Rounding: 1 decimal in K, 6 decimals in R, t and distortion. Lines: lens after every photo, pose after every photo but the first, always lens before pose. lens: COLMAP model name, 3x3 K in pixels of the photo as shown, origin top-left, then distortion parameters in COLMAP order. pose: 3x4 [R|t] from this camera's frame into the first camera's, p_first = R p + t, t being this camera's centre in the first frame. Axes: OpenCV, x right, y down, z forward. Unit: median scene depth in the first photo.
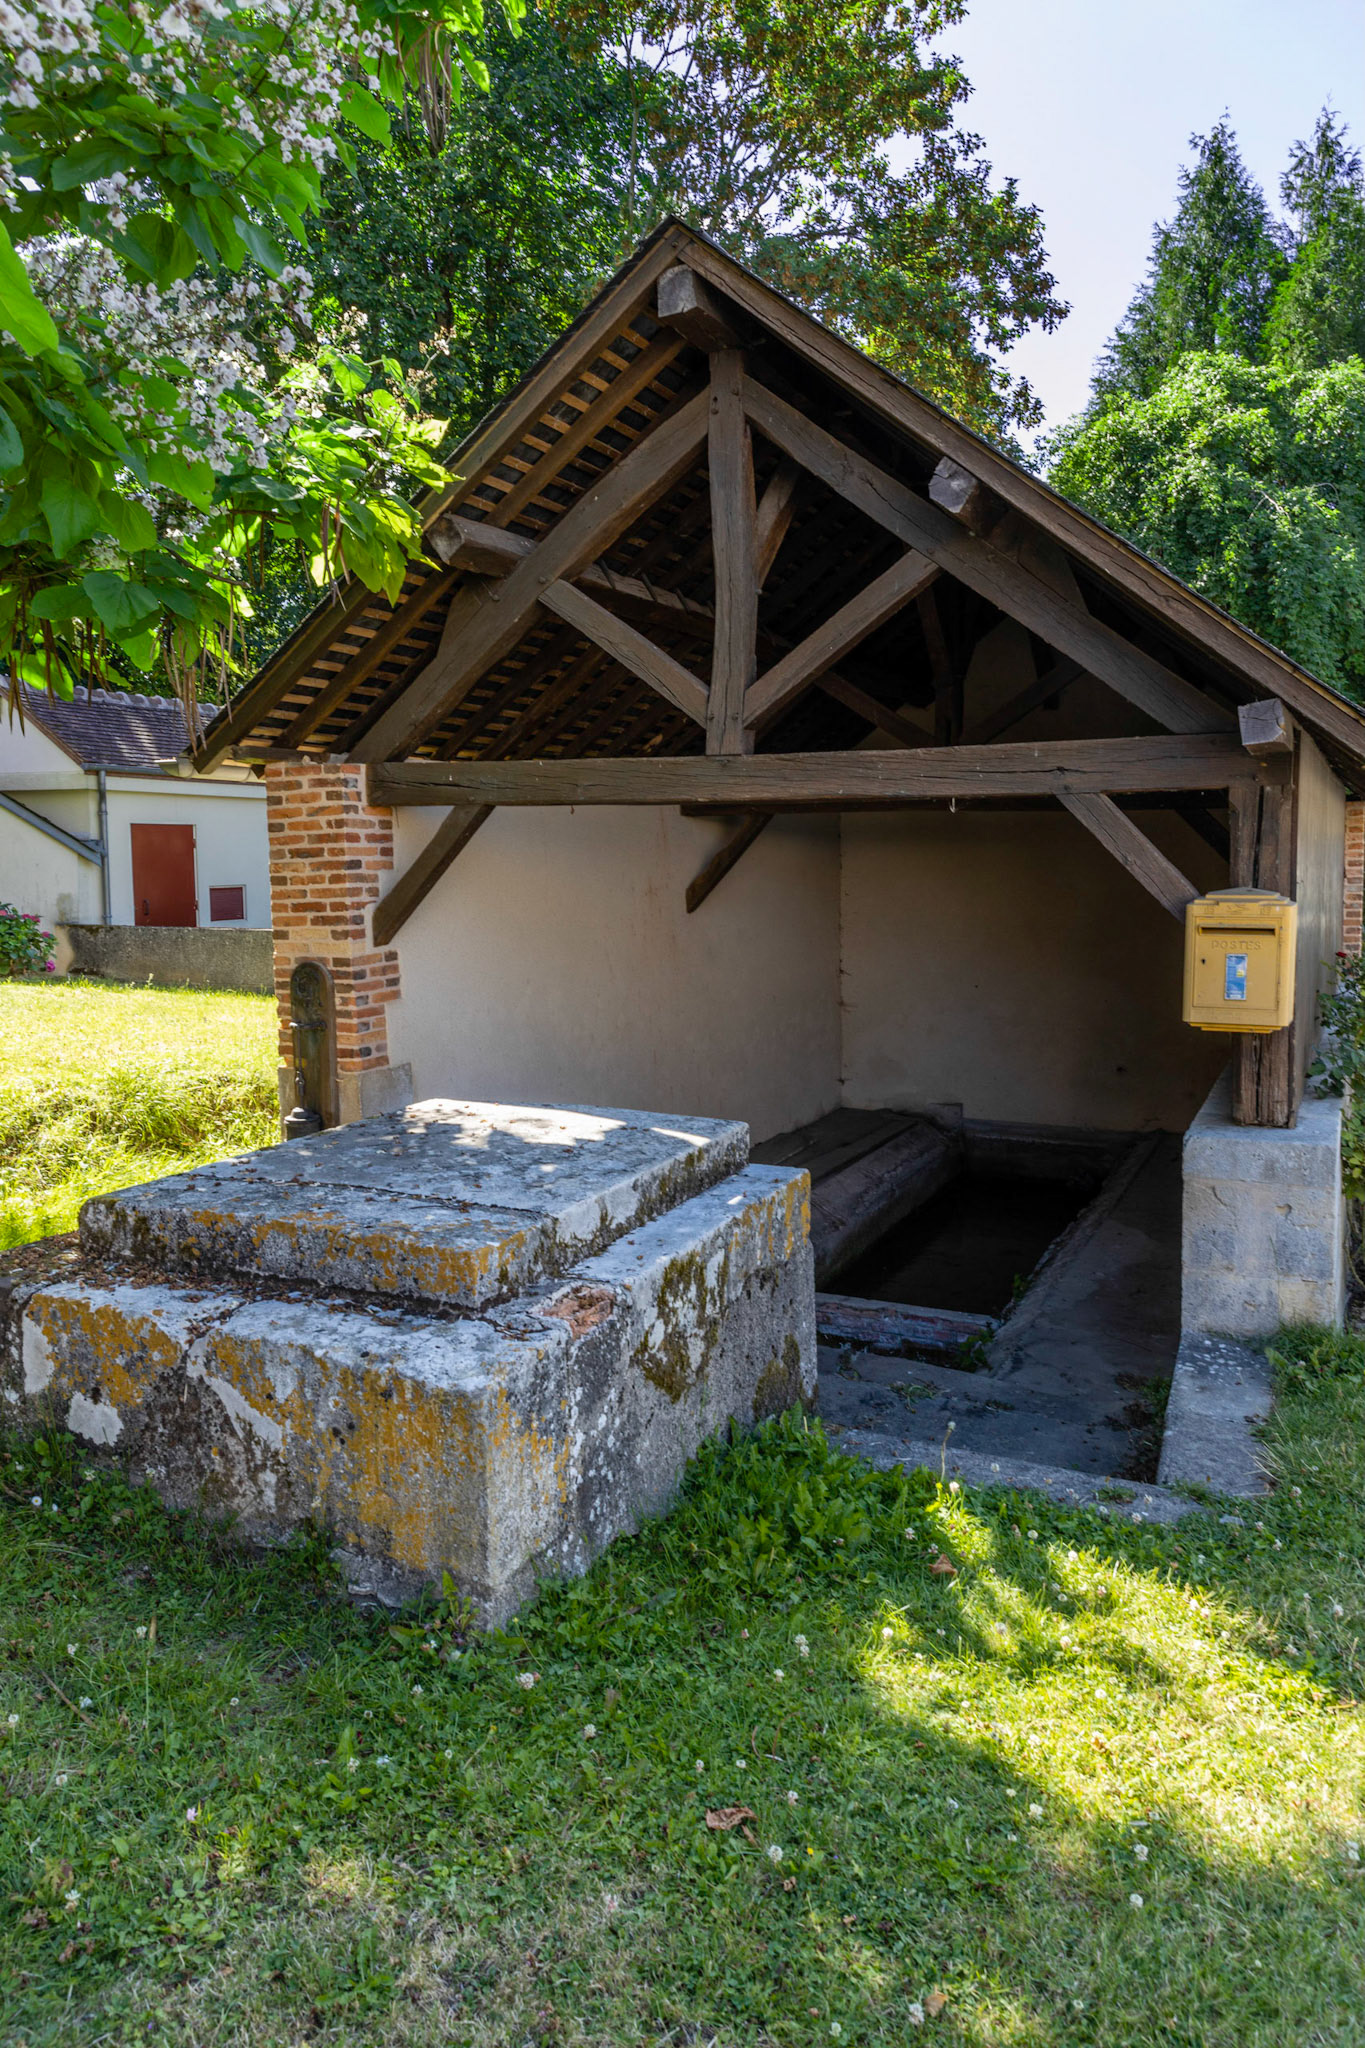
lens RADIAL K [[2301.2, 0, 675.6], [0, 2301.2, 1151.0], [0, 0, 1]] dist [0.035174, -0.000190]
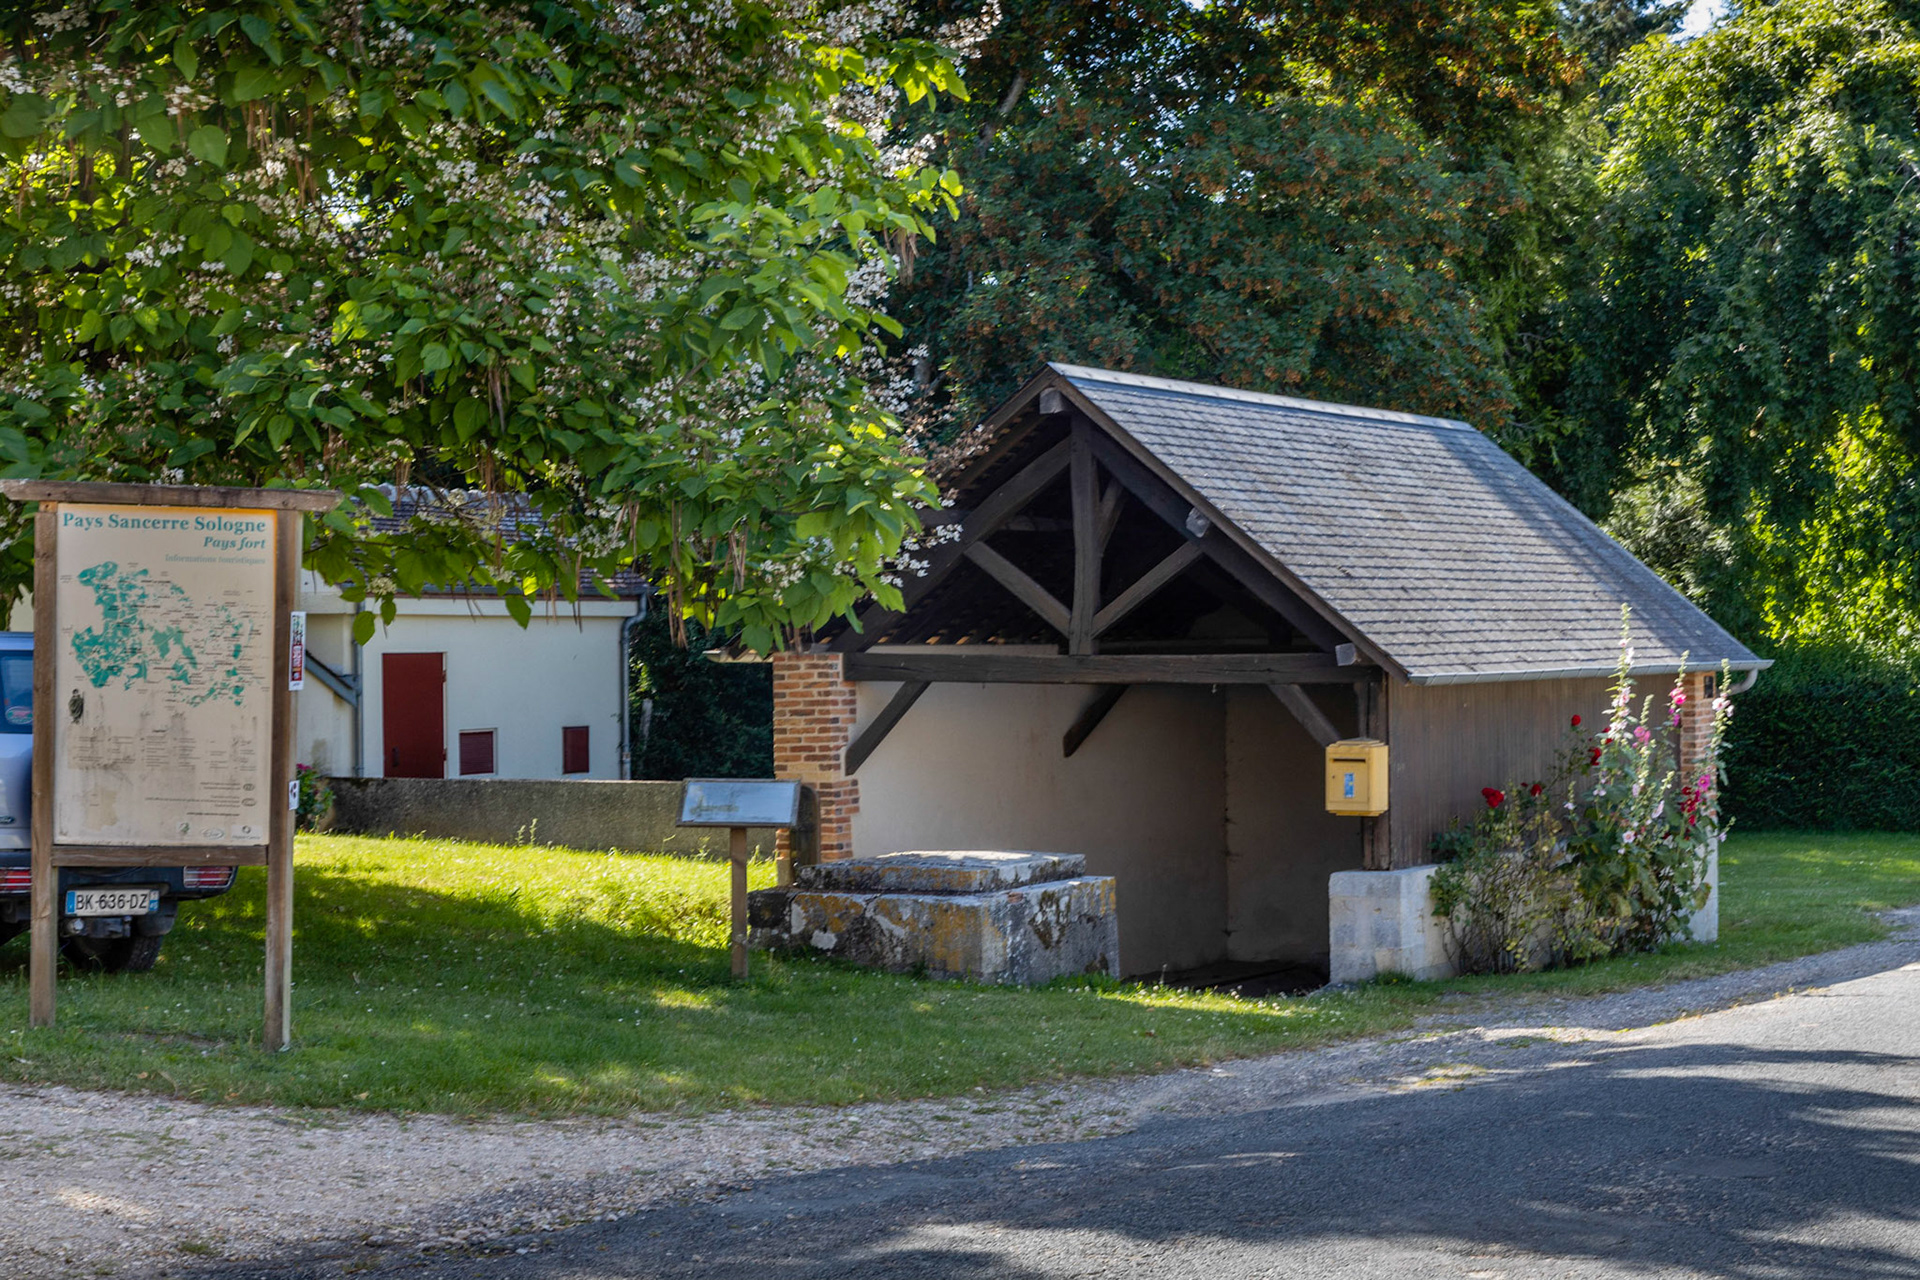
lens RADIAL K [[3444.0, 0, 960.0], [0, 3444.0, 640.0], [0, 0, 1]] dist [0.077599, -0.011779]
pose [[0.999550, 0.000826, -0.029987, 0.008036], [-0.005016, 0.990153, -0.139901, 0.136352], [0.029577, 0.139989, 0.989711, -1.218070]]
